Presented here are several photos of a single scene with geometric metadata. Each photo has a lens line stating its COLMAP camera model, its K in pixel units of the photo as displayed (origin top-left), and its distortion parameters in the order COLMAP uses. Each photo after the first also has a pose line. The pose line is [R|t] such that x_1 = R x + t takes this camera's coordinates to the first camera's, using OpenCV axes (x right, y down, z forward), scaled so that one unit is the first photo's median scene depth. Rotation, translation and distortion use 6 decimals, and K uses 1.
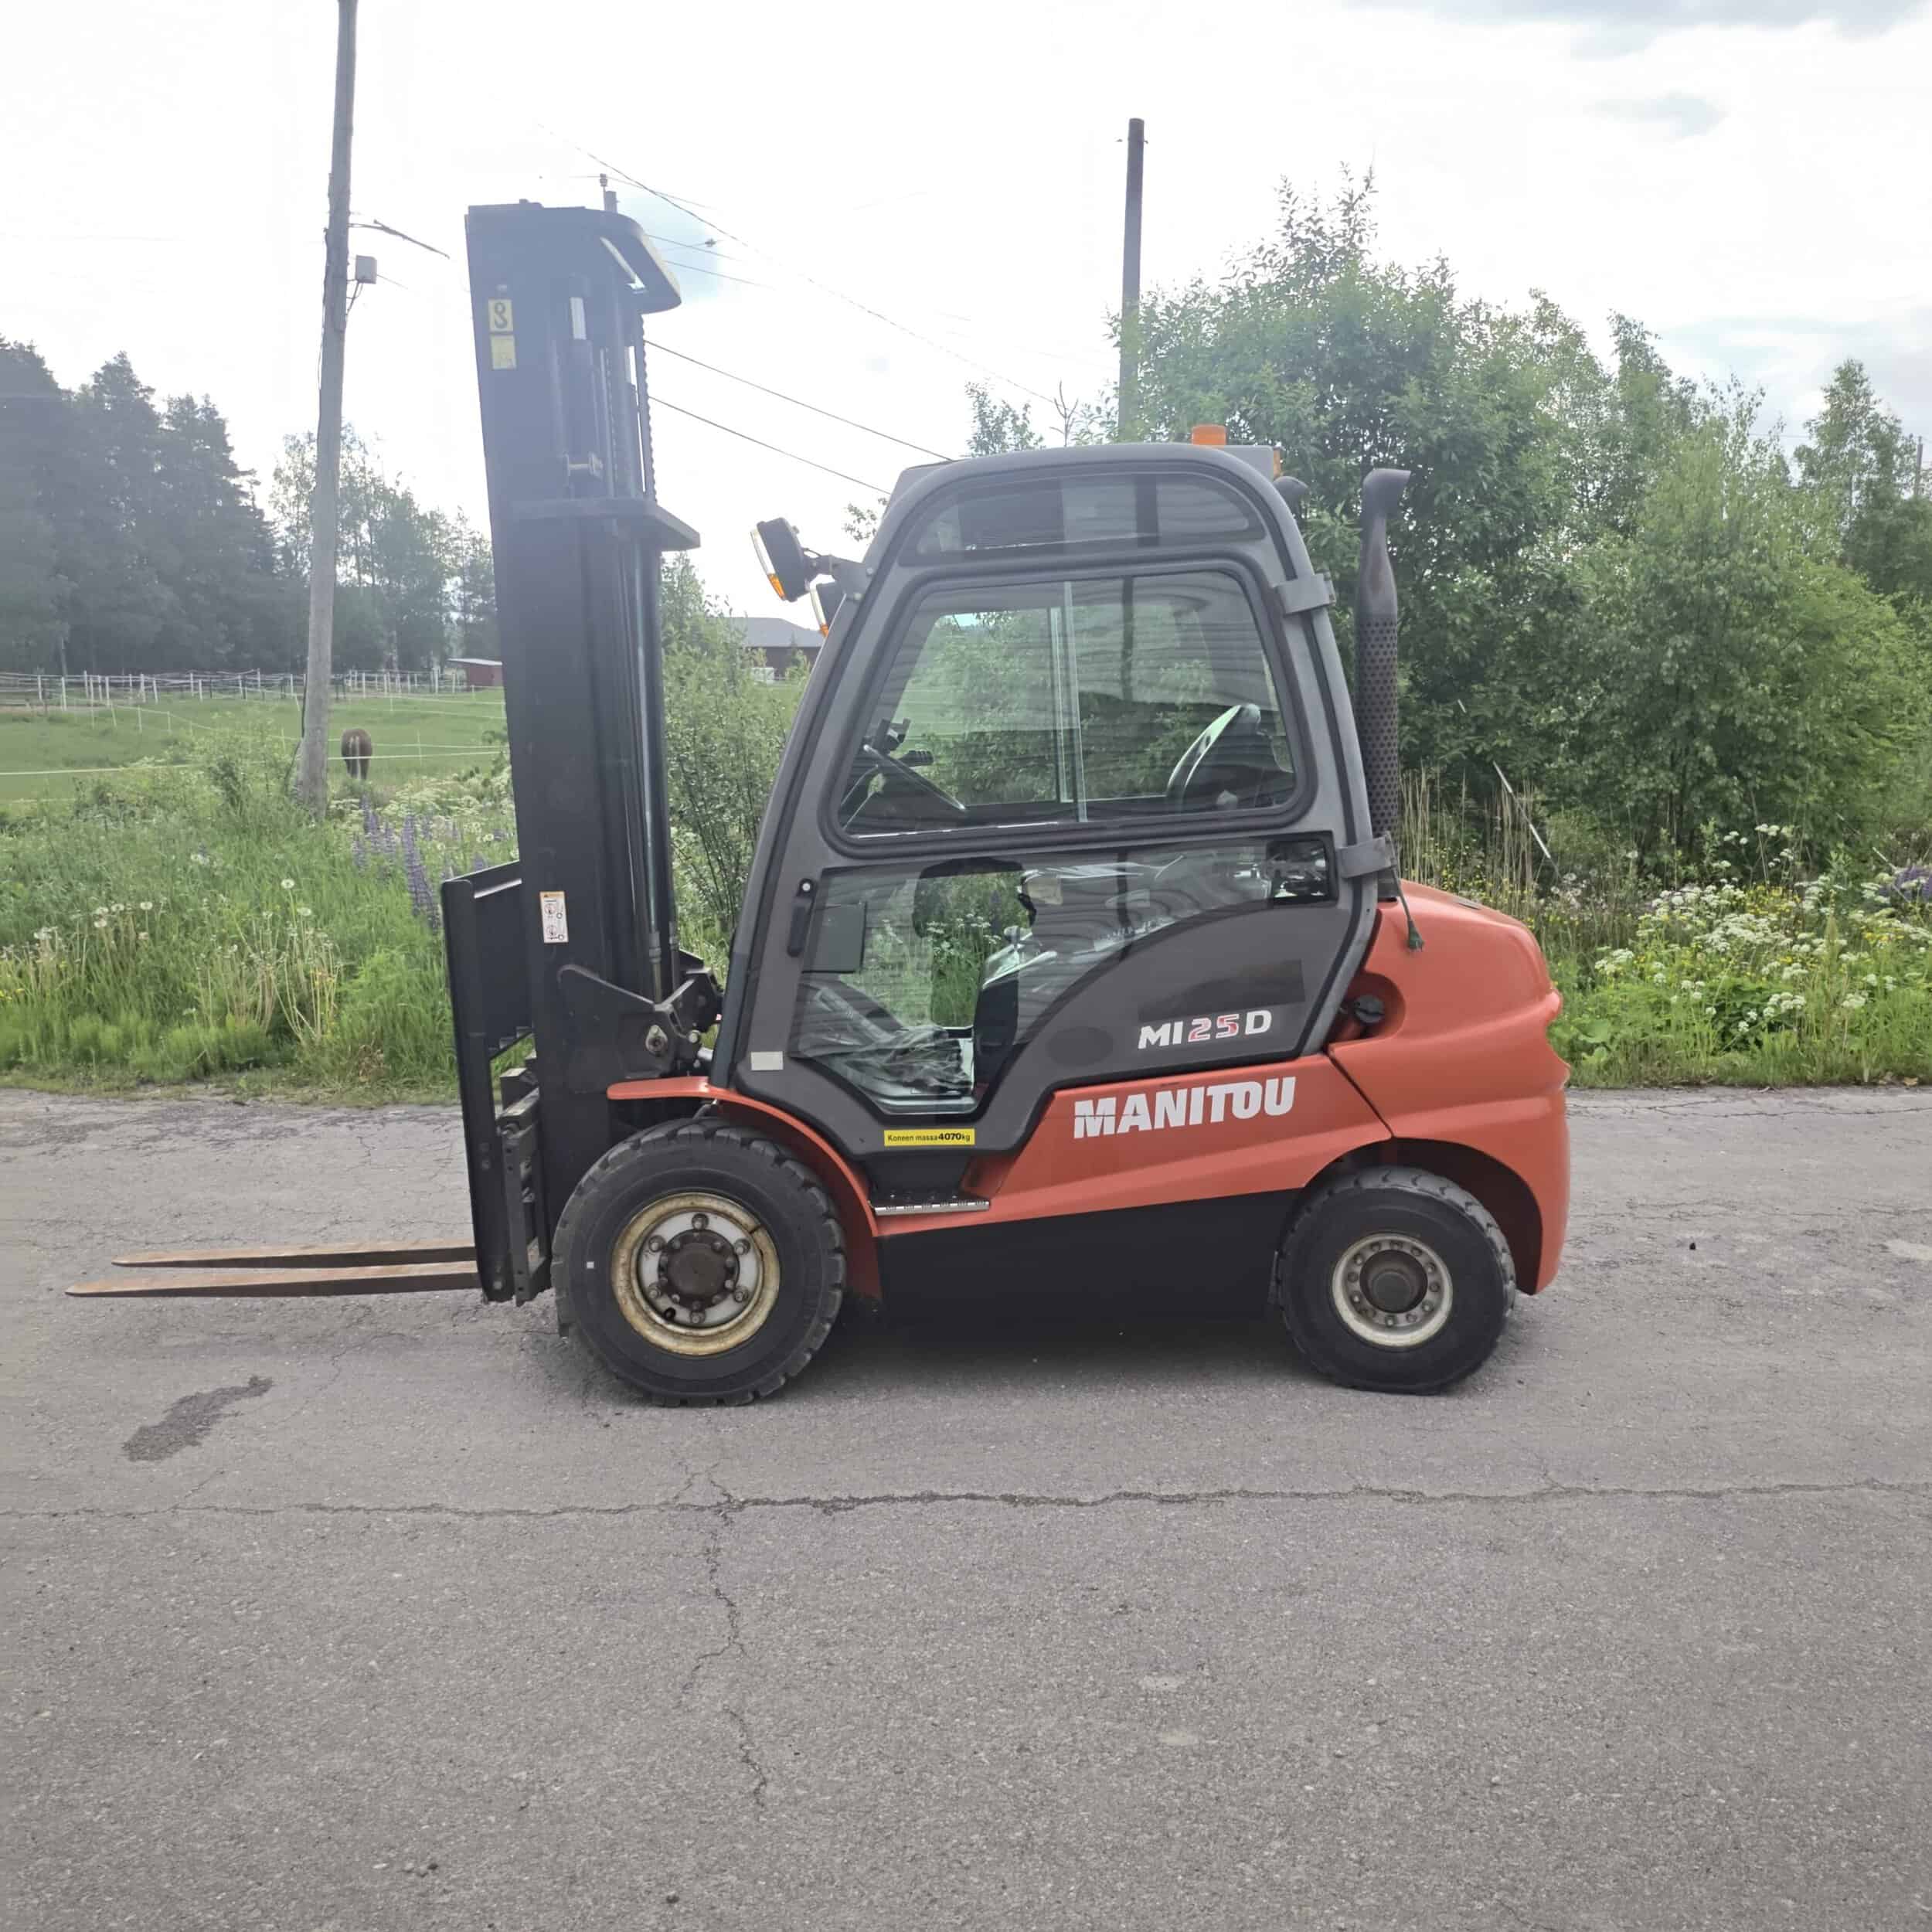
lens RADIAL K [[1804.5, 0, 979.5], [0, 1804.5, 978.6], [0, 0, 1]] dist [0.000818, 0.000000]
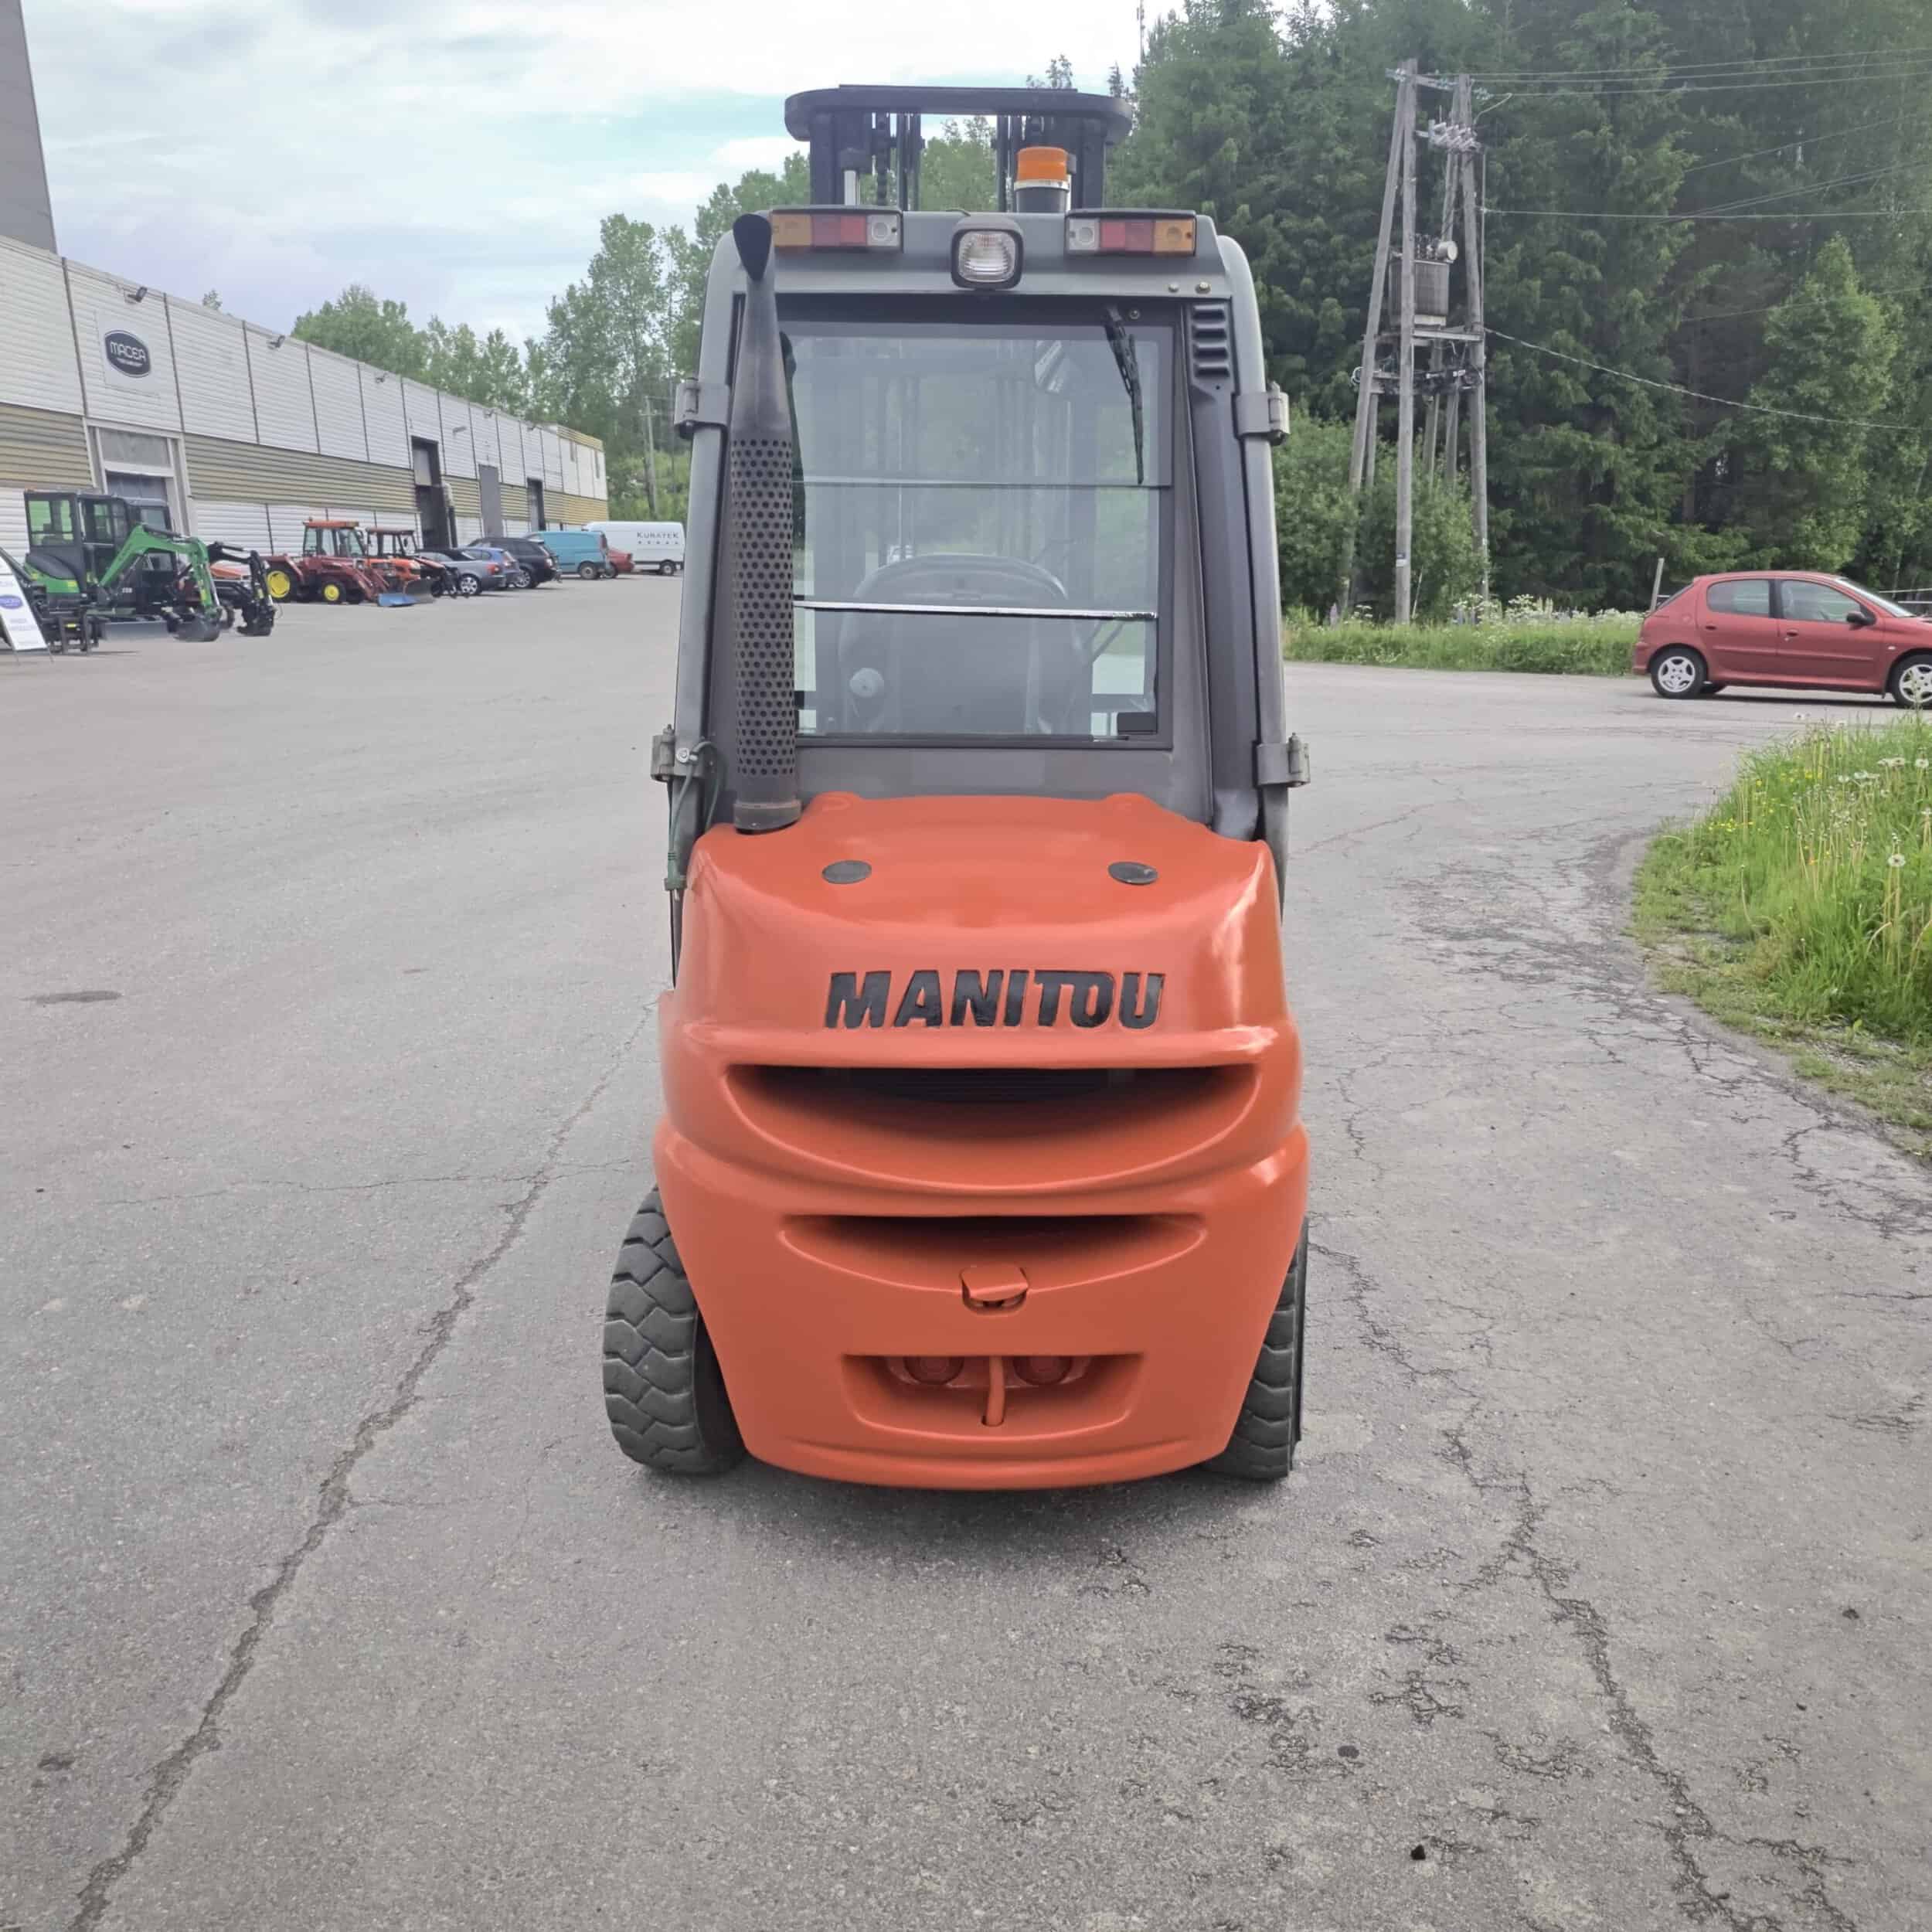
lens RADIAL K [[1804.5, 0, 957.3], [0, 1804.5, 975.4], [0, 0, 1]] dist [0.000818, 0.000000]
pose [[0.025404, 0.241416, -0.970089, 0.972342], [-0.150274, 0.960298, 0.235044, -0.175852], [0.988318, 0.139808, 0.060674, 1.072250]]
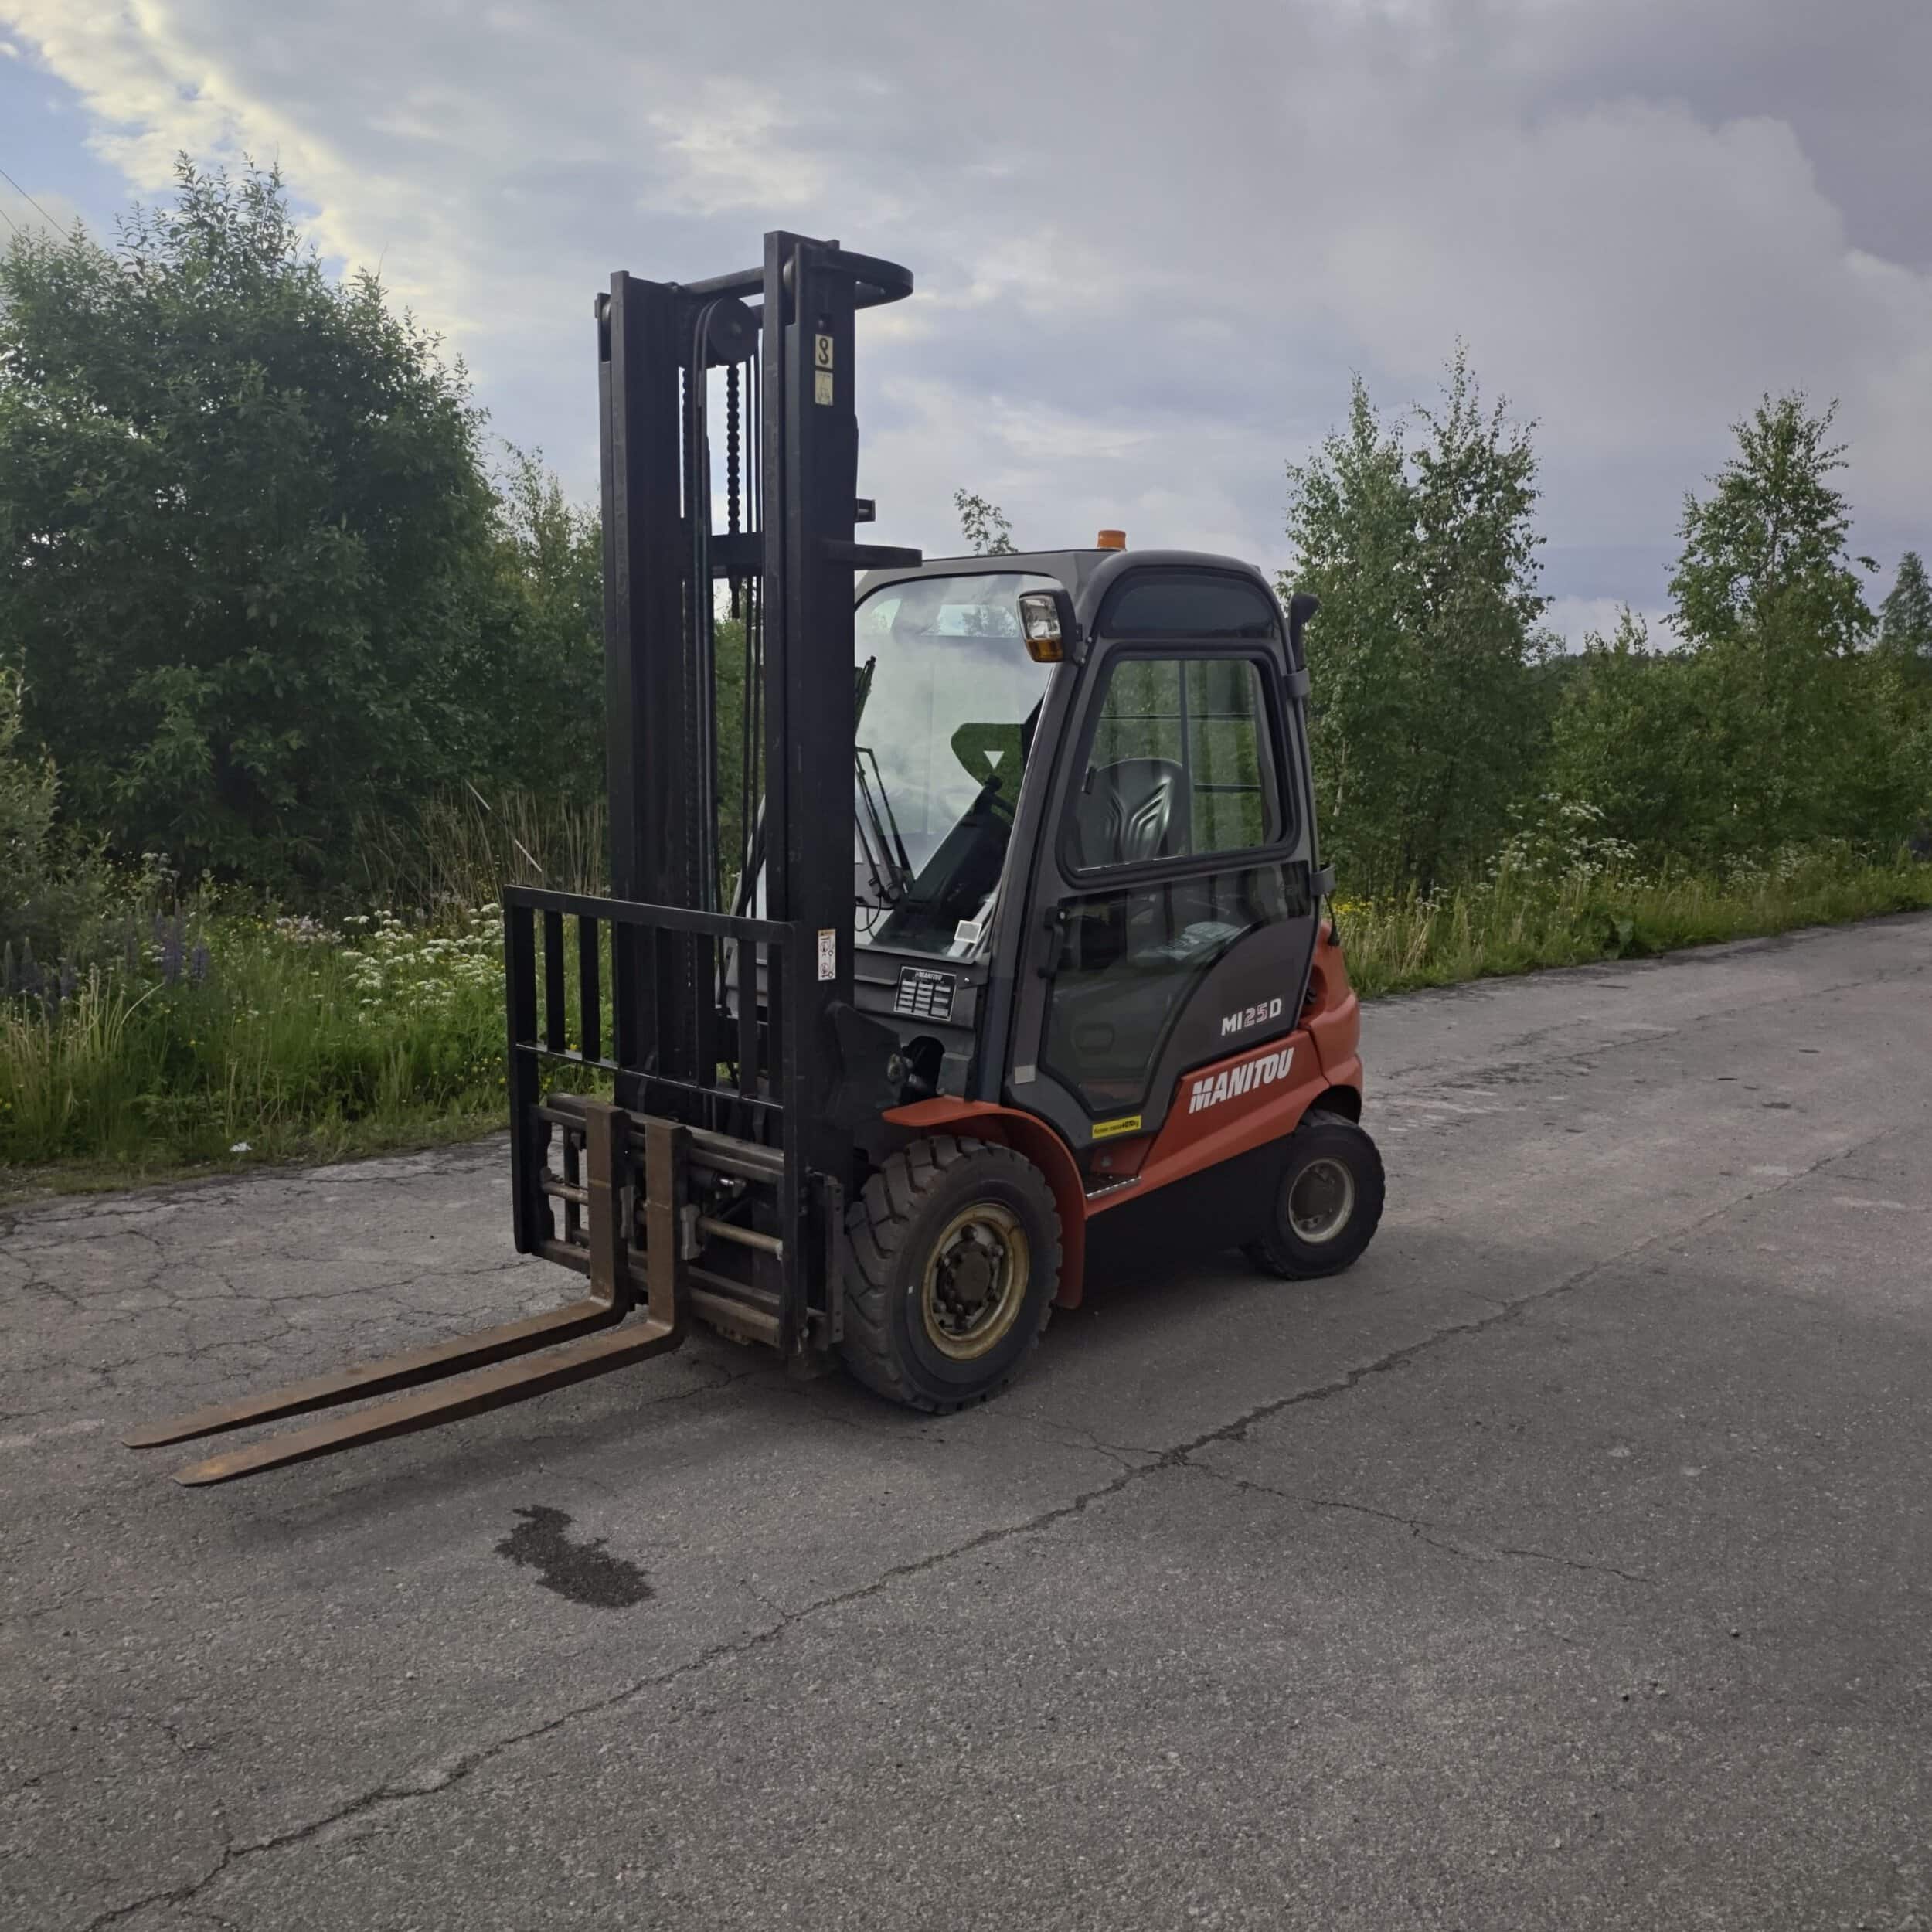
lens RADIAL K [[1804.5, 0, 970.7], [0, 1804.5, 953.2], [0, 0, 1]] dist [0.000818, 0.000000]
pose [[0.681912, -0.048127, 0.729849, -0.934706], [0.061083, 0.998094, 0.008744, -0.039580], [-0.728879, 0.038619, 0.683552, 0.269617]]
